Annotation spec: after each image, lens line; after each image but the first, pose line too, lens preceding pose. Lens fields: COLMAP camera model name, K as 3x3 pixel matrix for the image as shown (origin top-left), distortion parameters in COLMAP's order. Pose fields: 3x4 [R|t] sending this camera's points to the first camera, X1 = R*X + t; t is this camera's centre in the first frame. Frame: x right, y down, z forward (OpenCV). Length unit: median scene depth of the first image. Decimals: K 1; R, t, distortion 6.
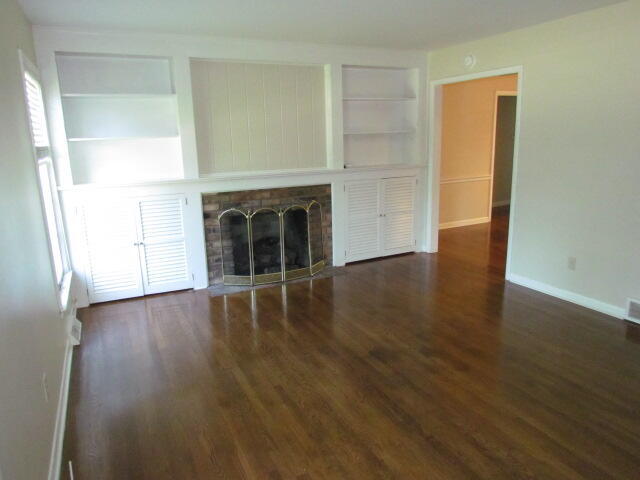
lens RADIAL K [[456.1, 0, 319.4], [0, 456.1, 239.1], [0, 0, 1]] dist [-0.012093, -0.001234]
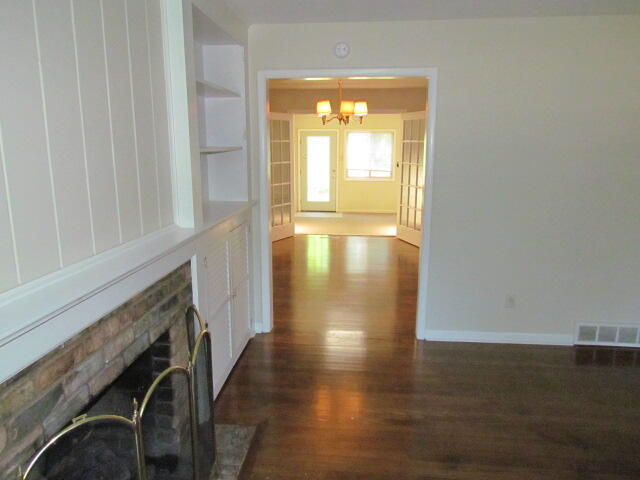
lens RADIAL K [[456.1, 0, 319.8], [0, 456.1, 239.5], [0, 0, 1]] dist [-0.012093, -0.001234]
pose [[0.513498, -0.142116, 0.846241, -0.365028], [0.175018, 0.982805, 0.058850, -0.179840], [-0.840053, 0.117888, 0.529541, 0.810838]]
